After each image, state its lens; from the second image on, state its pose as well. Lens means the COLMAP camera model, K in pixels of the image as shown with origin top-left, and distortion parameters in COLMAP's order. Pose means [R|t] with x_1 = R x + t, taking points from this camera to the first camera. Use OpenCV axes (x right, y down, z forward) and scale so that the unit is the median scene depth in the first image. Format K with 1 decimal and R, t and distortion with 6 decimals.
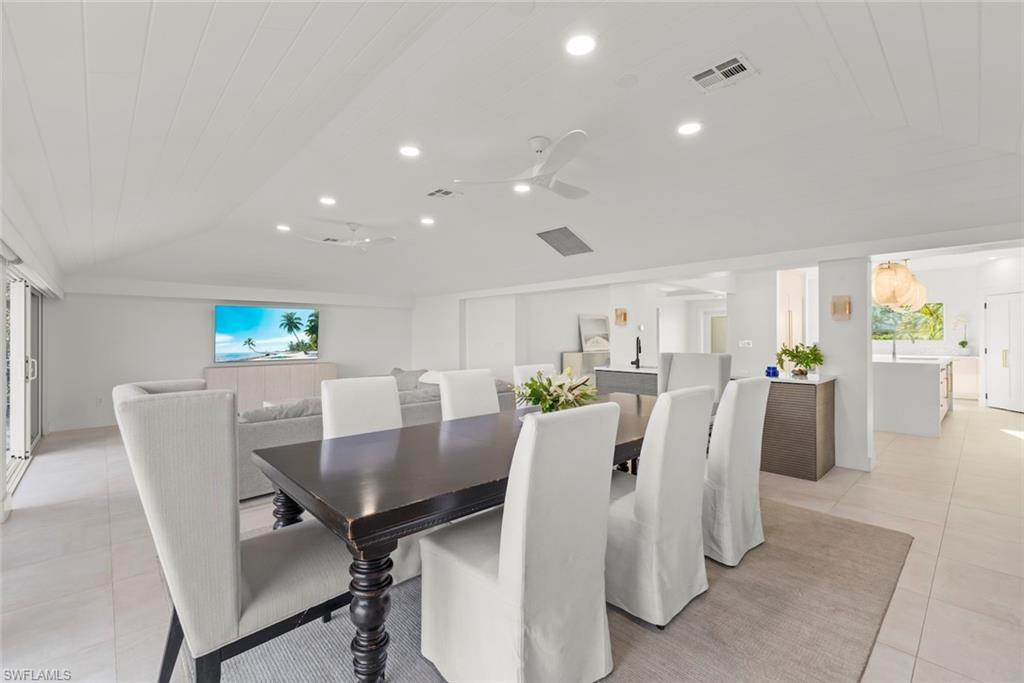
lens RADIAL K [[430.6, 0, 509.8], [0, 430.6, 337.0], [0, 0, 1]] dist [-0.000205, -0.000177]
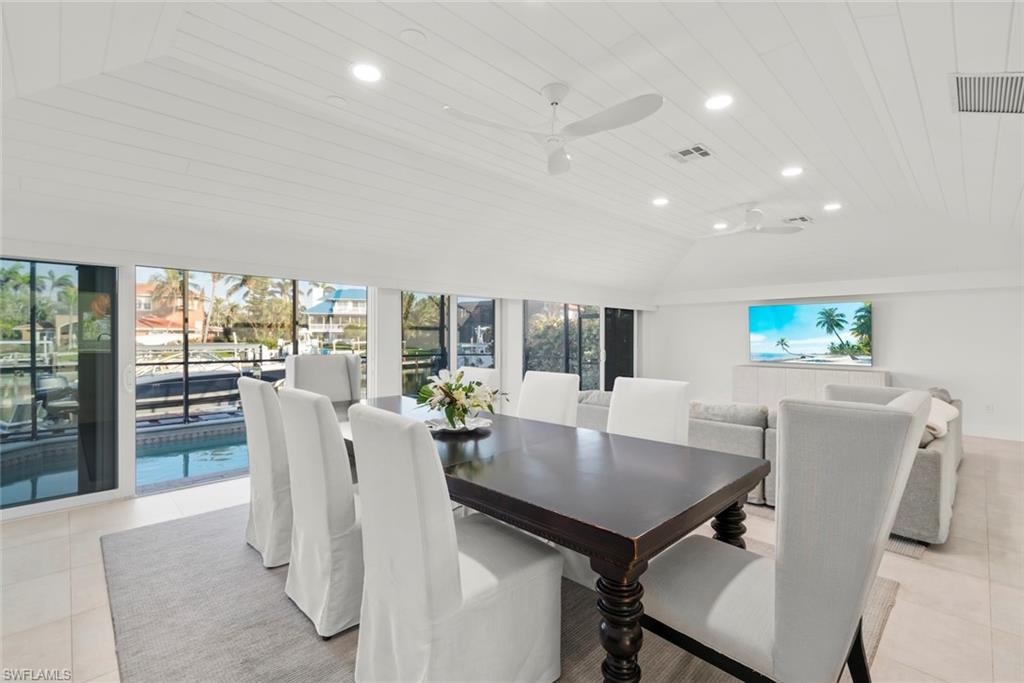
lens RADIAL K [[449.6, 0, 512.0], [0, 449.6, 341.5], [0, 0, 1]] dist [0.007087, 0.000071]
pose [[0.035509, 0.013849, -0.999273, 0.351955], [-0.005358, 0.999892, 0.013667, -0.000620], [0.999355, 0.004869, 0.035579, 0.357835]]
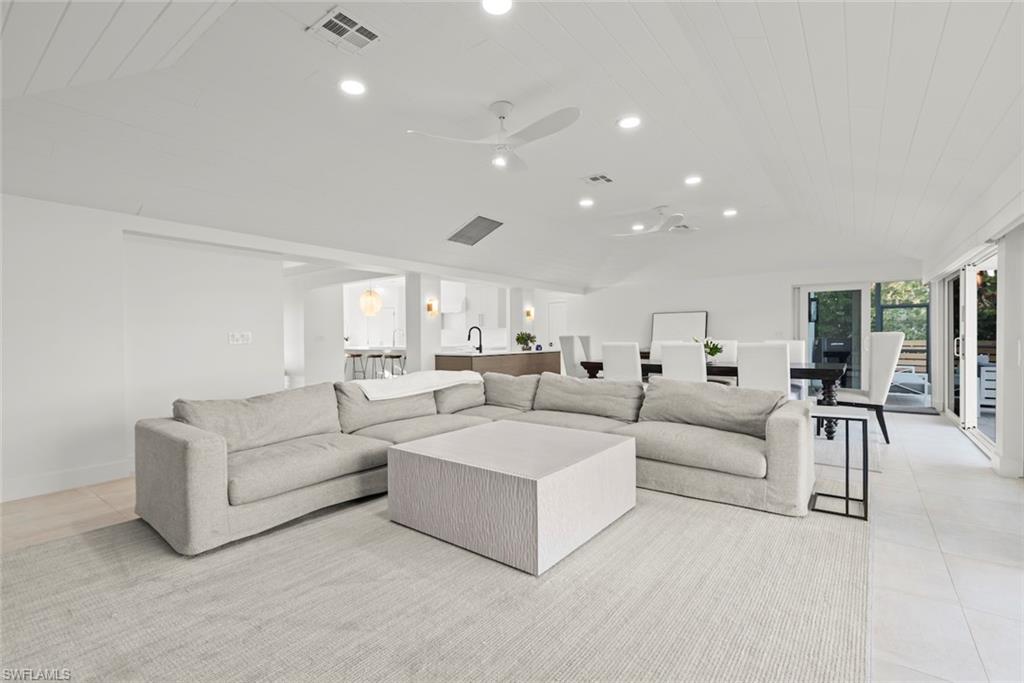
lens RADIAL K [[469.3, 0, 508.9], [0, 469.3, 340.4], [0, 0, 1]] dist [0.001701, -0.000025]
pose [[-0.186440, -0.001340, 0.982466, -0.689454], [0.012260, 0.999918, 0.003690, 0.023987], [-0.982390, 0.012733, -0.186408, 0.799581]]
